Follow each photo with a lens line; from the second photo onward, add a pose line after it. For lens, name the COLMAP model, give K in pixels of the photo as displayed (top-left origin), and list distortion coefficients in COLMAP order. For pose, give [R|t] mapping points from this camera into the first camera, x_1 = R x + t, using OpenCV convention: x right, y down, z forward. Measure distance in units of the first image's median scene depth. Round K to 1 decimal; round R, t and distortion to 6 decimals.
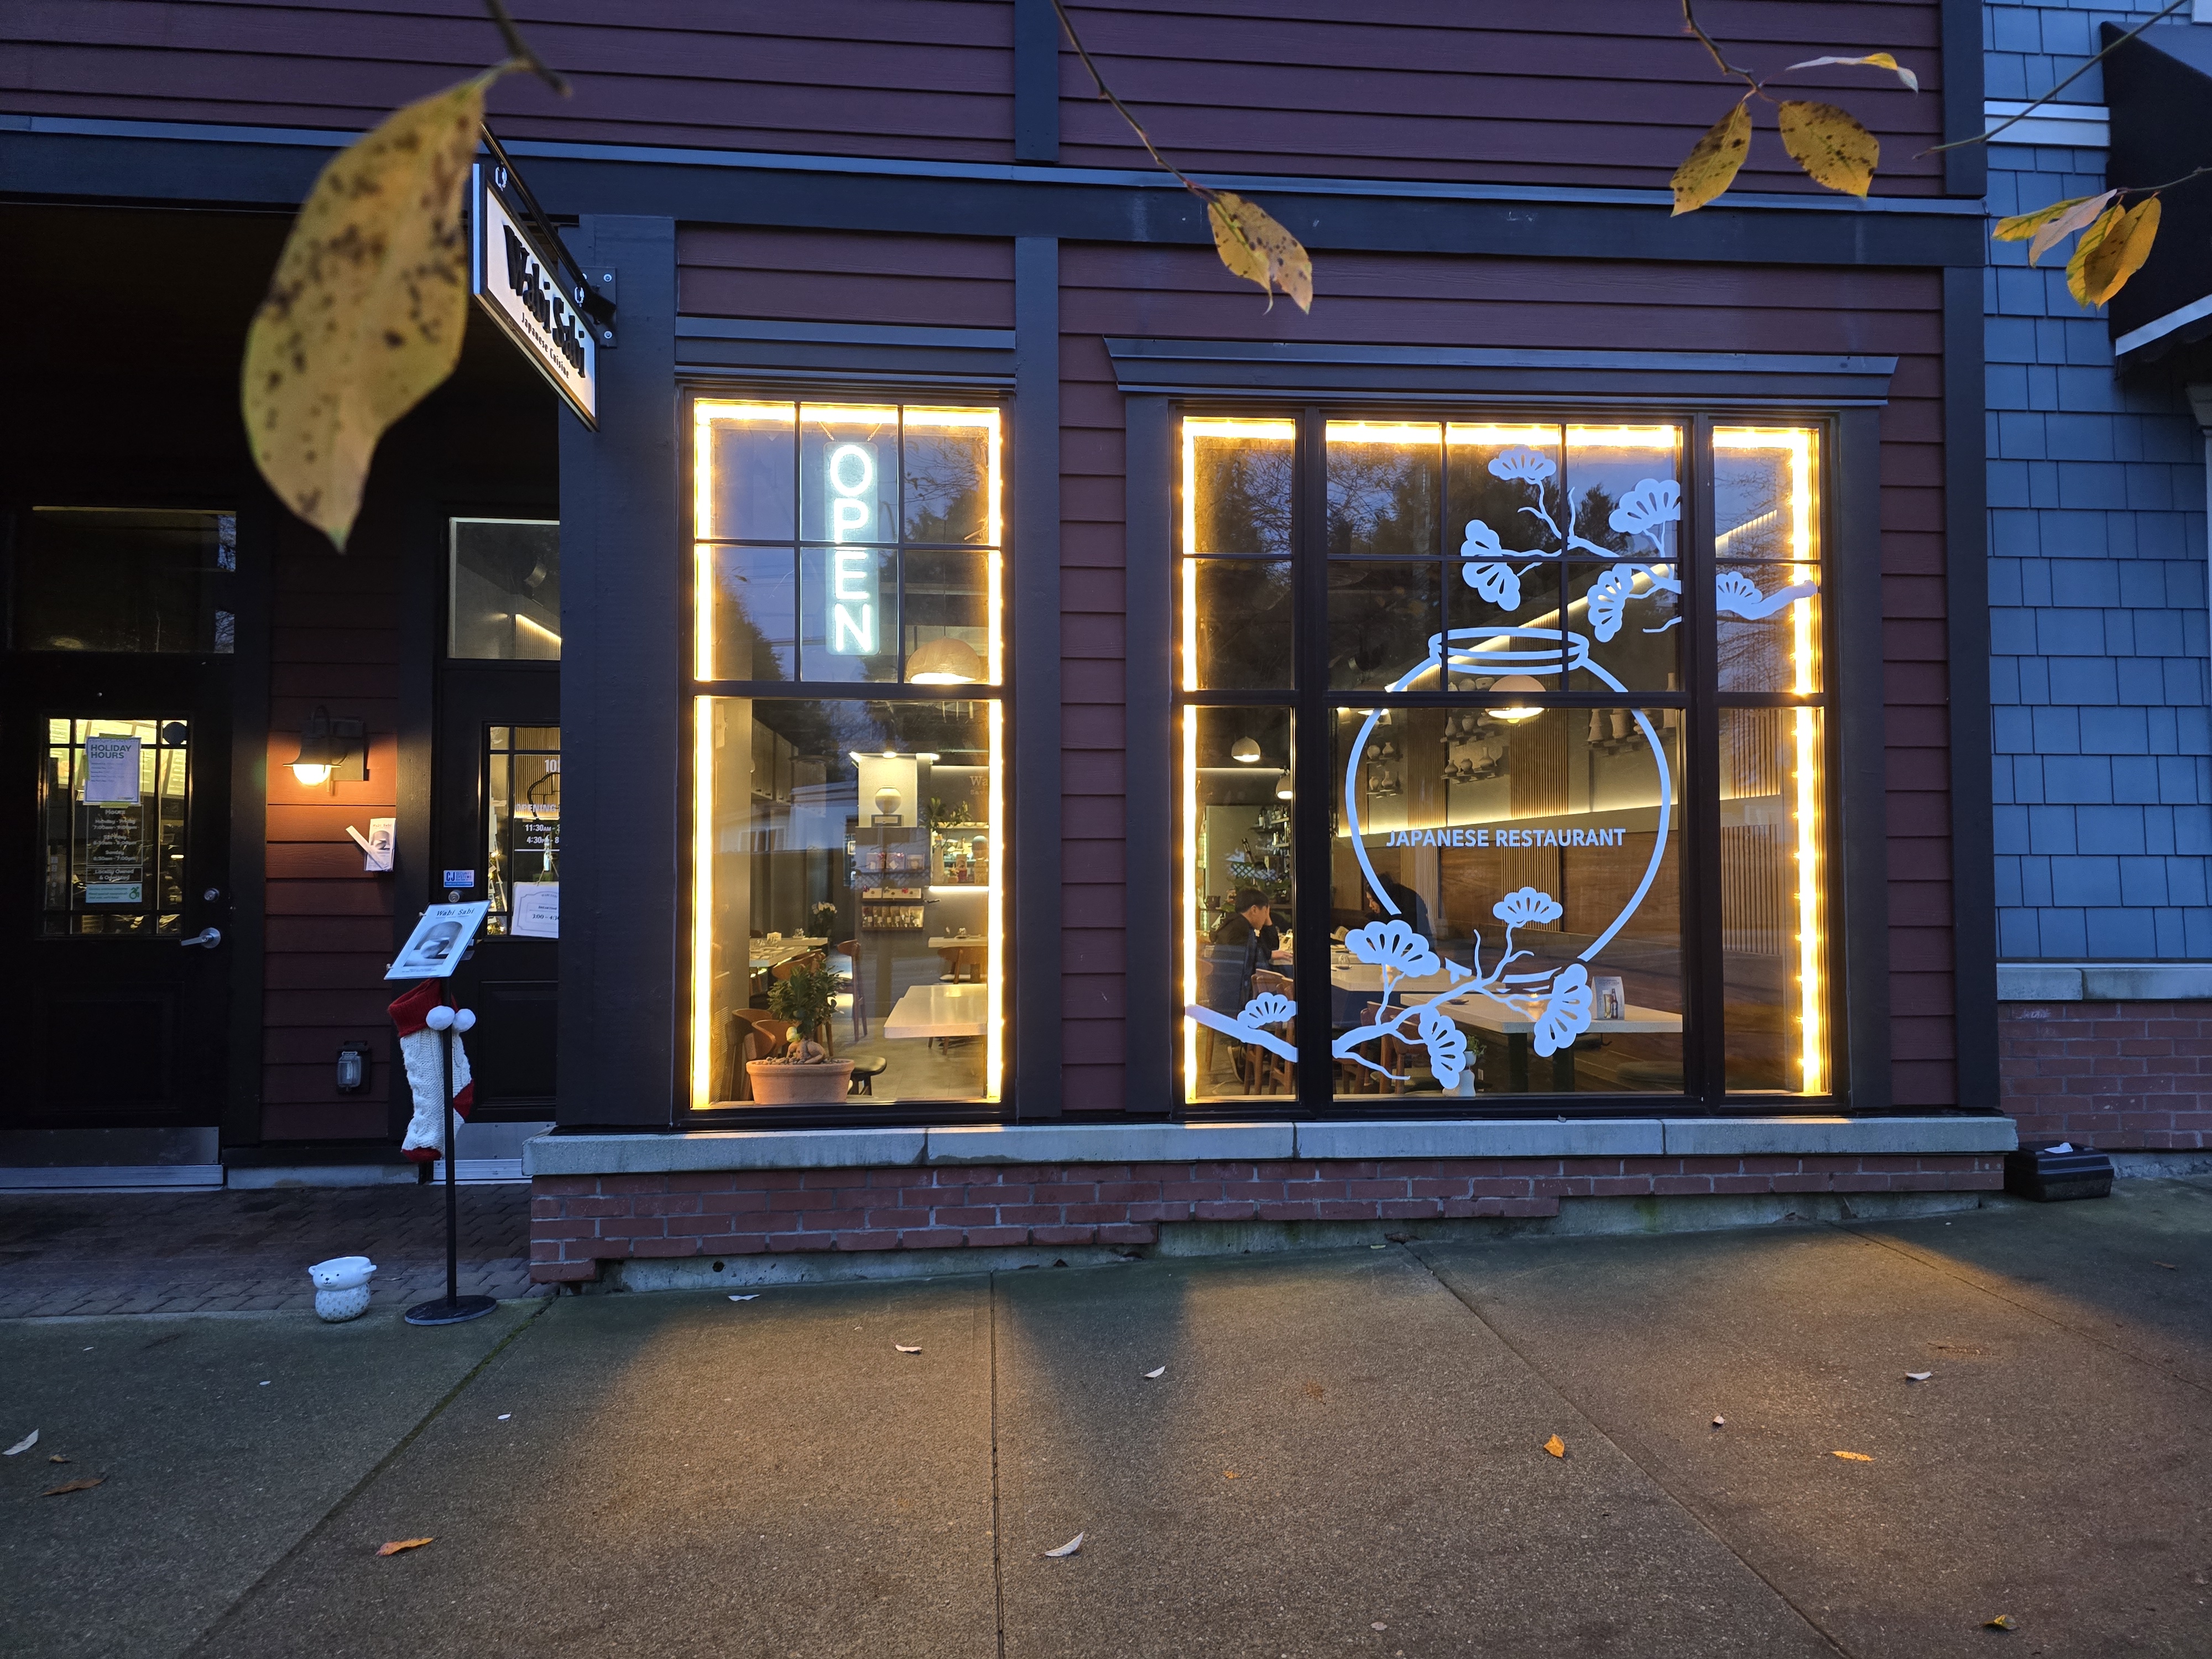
lens RADIAL K [[1505.7, 0, 1119.6], [0, 1505.7, 826.1], [0, 0, 1]] dist [0.049005, -0.047336]
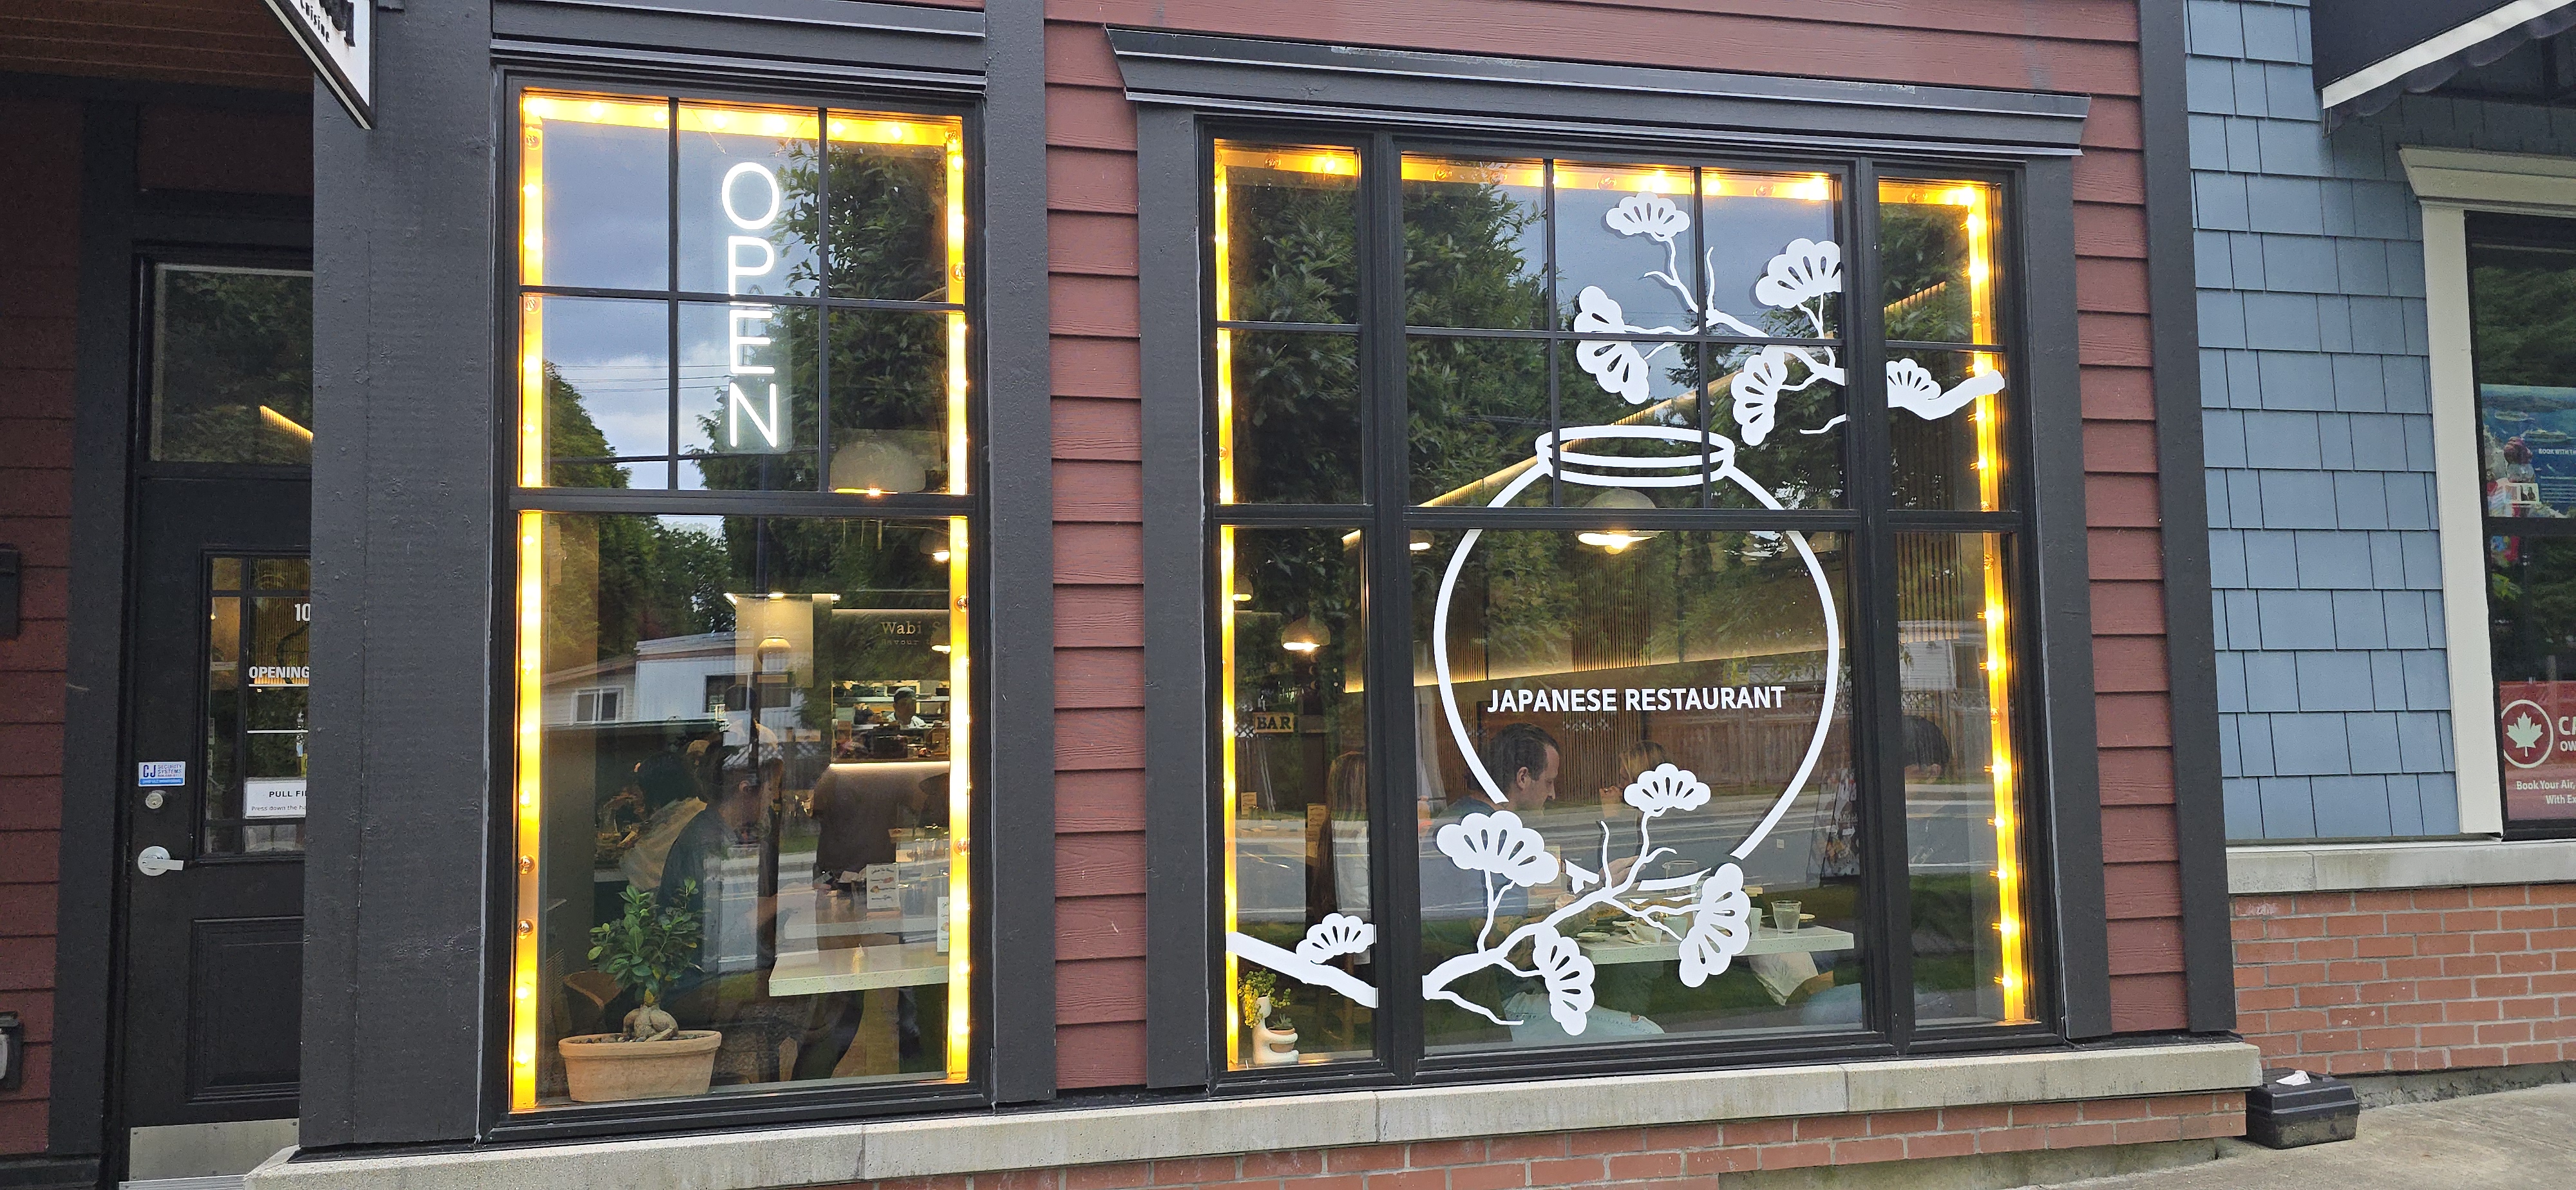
lens RADIAL K [[1777.3, 0, 1296.0], [0, 1777.3, 609.6], [0, 0, 1]] dist [0.047427, -0.055915]
pose [[0.990104, -0.004983, 0.140250, -0.041564], [0.010389, 0.999230, -0.037835, -0.005474], [-0.139953, 0.038917, 0.989393, 0.133316]]
